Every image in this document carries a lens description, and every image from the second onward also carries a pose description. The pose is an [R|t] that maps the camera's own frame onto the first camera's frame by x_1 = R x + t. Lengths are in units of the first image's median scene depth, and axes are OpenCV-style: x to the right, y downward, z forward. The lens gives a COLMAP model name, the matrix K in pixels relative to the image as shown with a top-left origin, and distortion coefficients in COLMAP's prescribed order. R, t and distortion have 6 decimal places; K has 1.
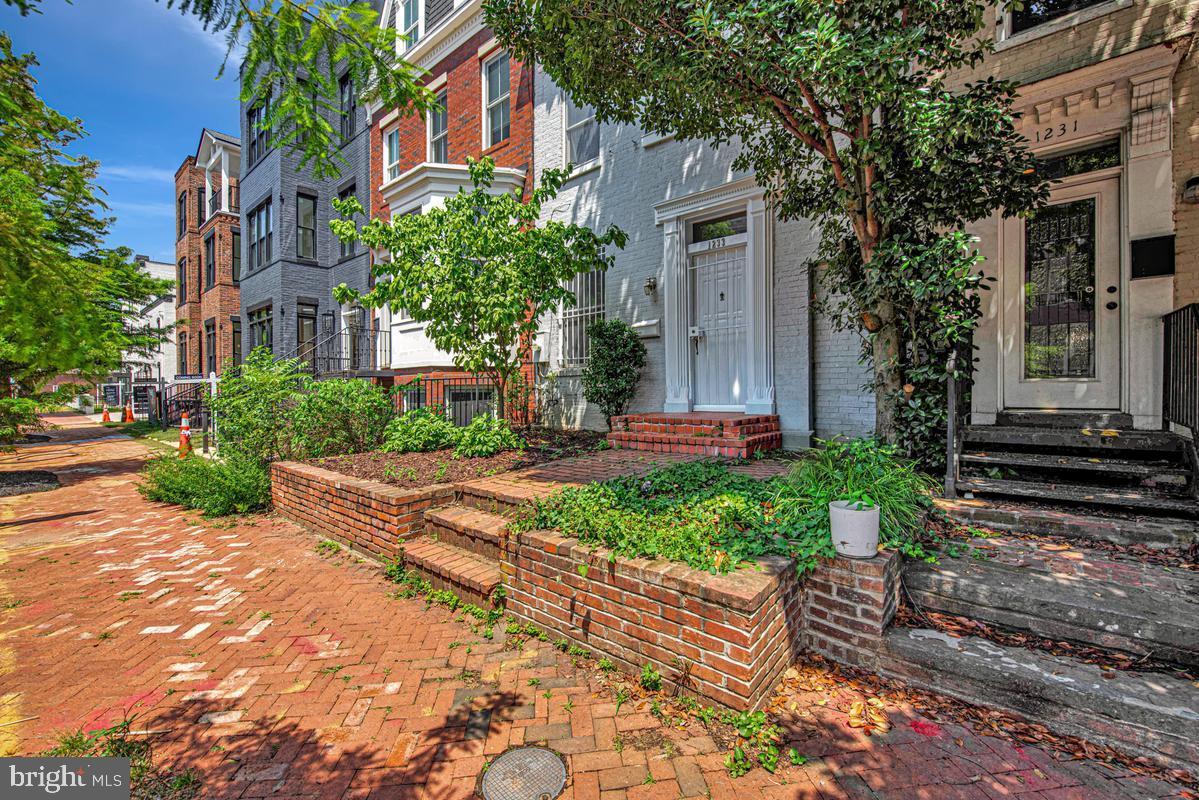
lens RADIAL K [[449.2, 0, 603.3], [0, 449.2, 386.7], [0, 0, 1]] dist [-0.011364, 0.000281]
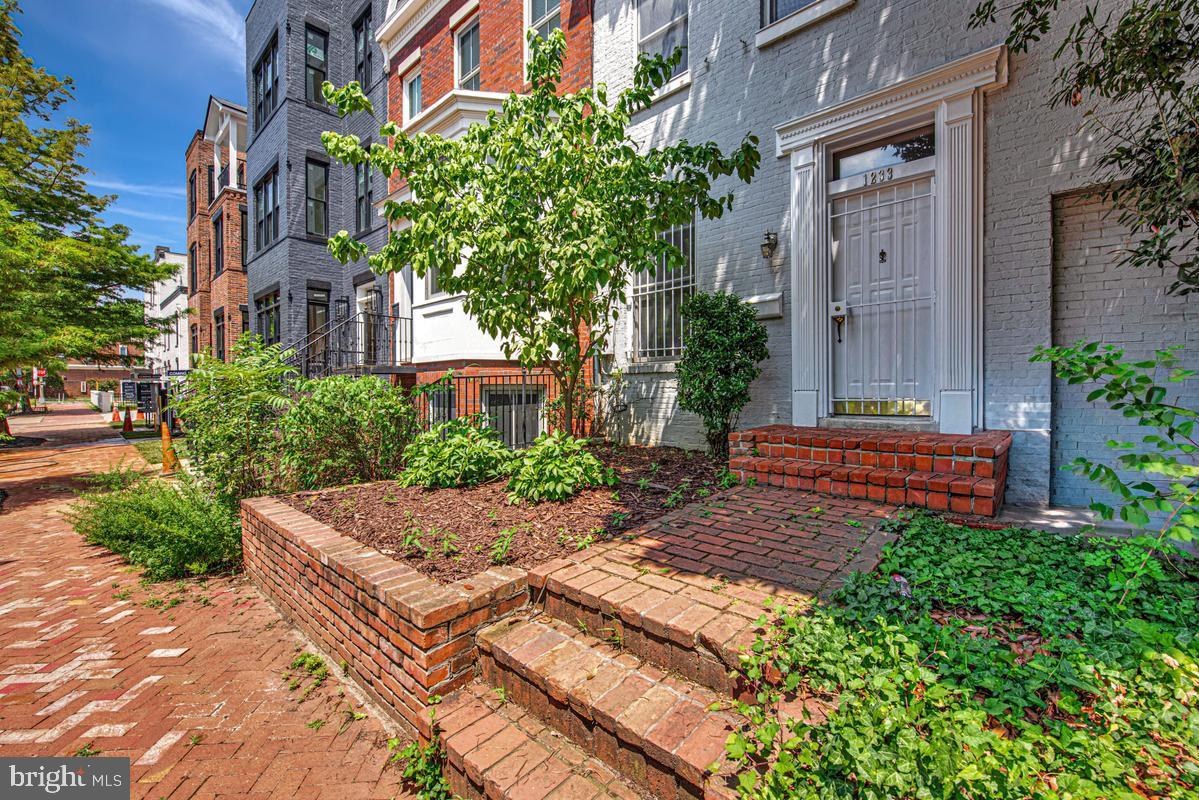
lens RADIAL K [[495.1, 0, 590.6], [0, 495.1, 396.9], [0, 0, 1]] dist [-0.010919, -0.000354]
pose [[0.995343, 0.008841, -0.095987, -0.125097], [-0.006781, 0.999740, 0.021774, -0.002611], [0.096155, -0.021022, 0.995144, 0.261287]]
